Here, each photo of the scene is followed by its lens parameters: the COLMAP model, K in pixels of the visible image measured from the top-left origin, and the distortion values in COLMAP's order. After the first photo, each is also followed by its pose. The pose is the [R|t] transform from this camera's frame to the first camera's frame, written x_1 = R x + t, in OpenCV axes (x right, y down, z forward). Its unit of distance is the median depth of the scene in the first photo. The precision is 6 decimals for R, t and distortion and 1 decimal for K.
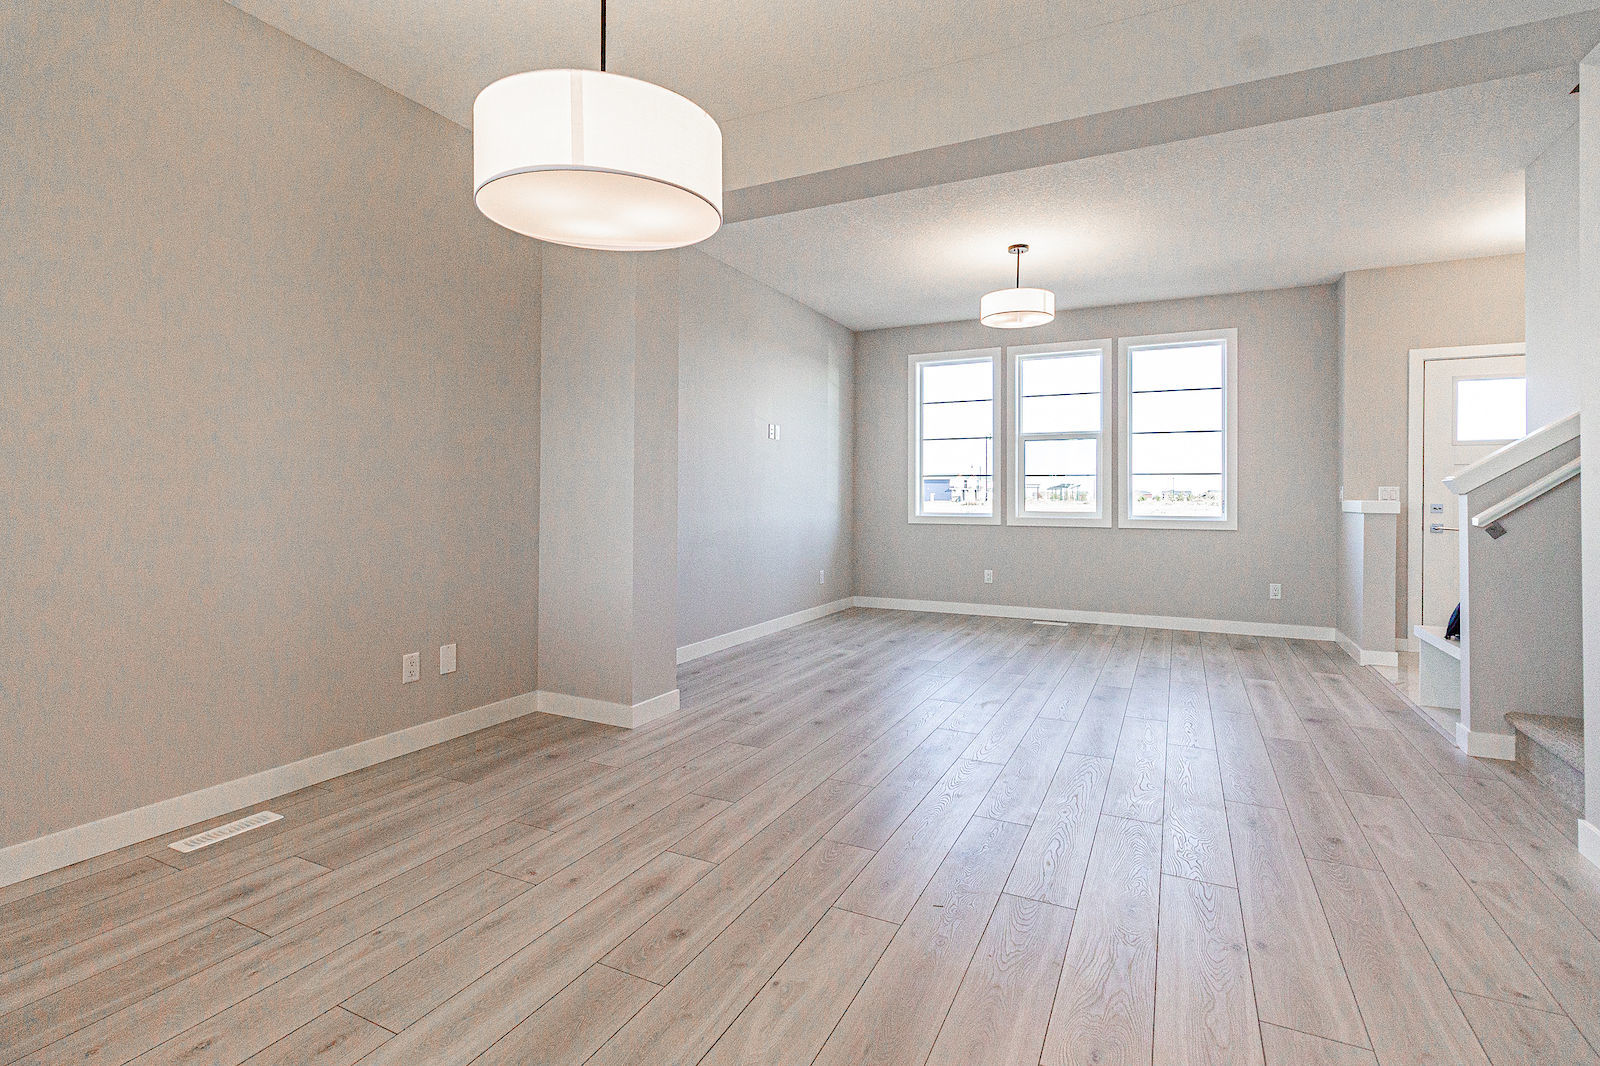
lens RADIAL K [[774.1, 0, 822.3], [0, 774.1, 520.9], [0, 0, 1]] dist [0.001245, 0.000299]
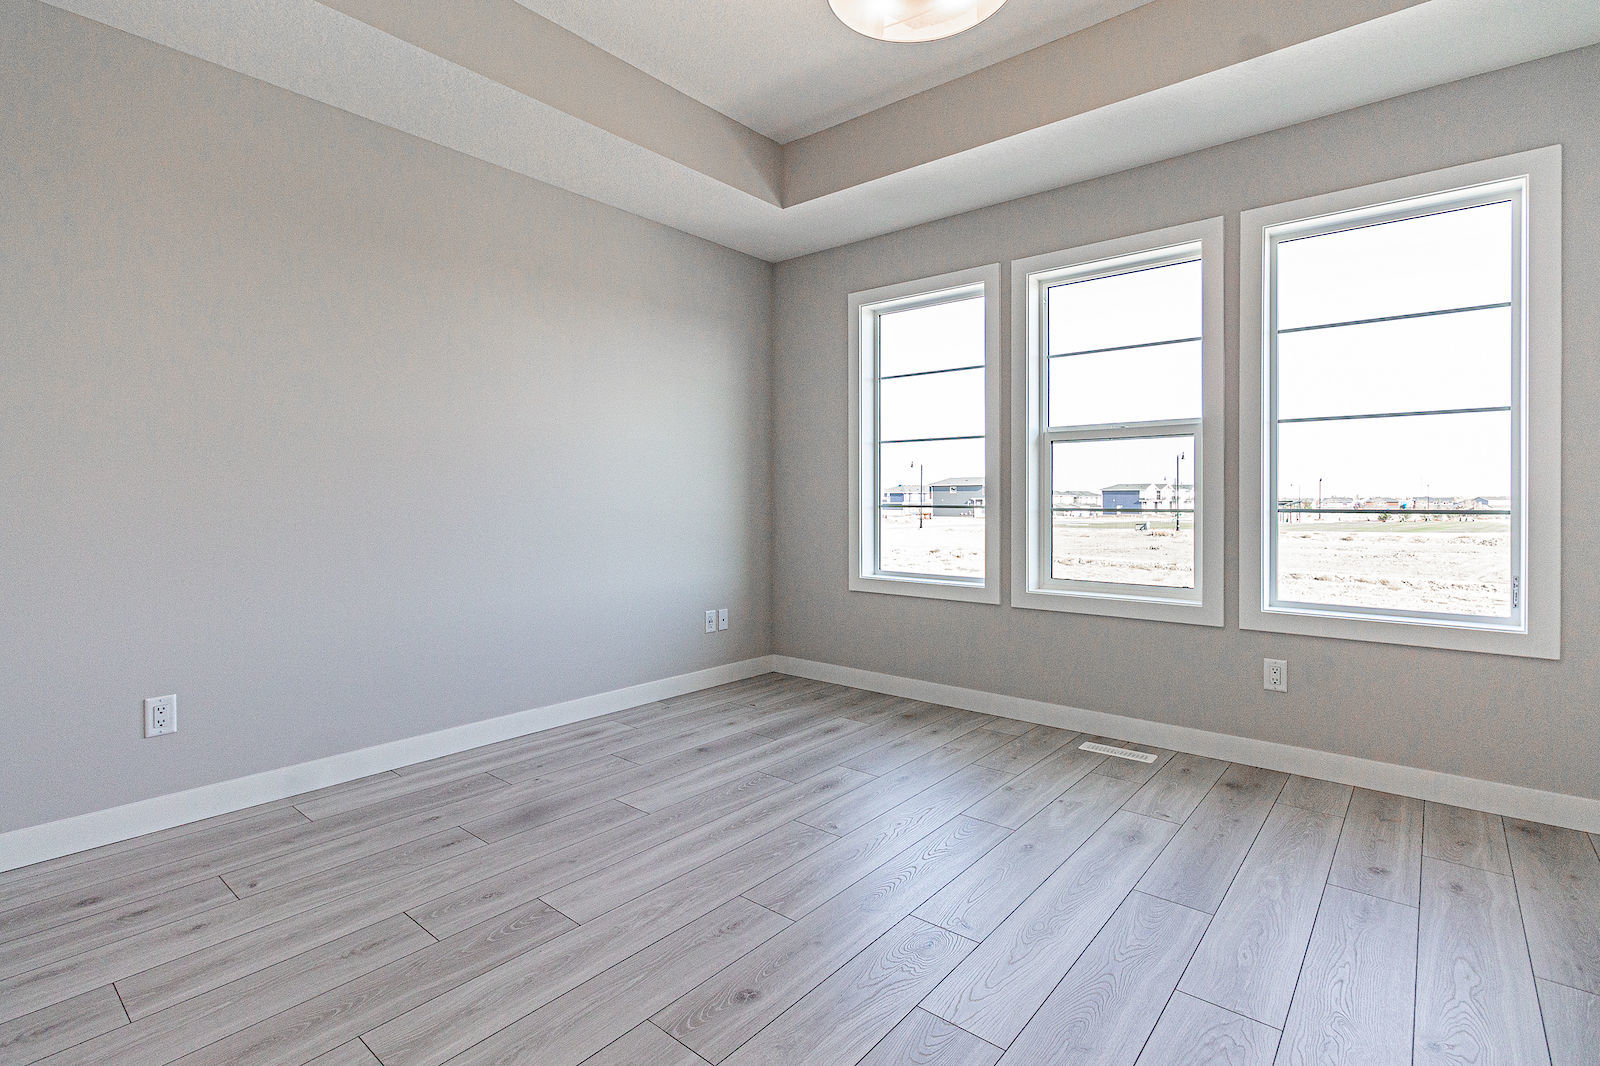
lens RADIAL K [[768.4, 0, 750.4], [0, 768.4, 503.8], [0, 0, 1]] dist [-0.002003, -0.000634]
pose [[0.953170, 0.005983, -0.302376, 0.225036], [-0.010305, 0.999866, -0.012698, -0.050880], [0.302260, 0.015219, 0.953104, 0.435598]]
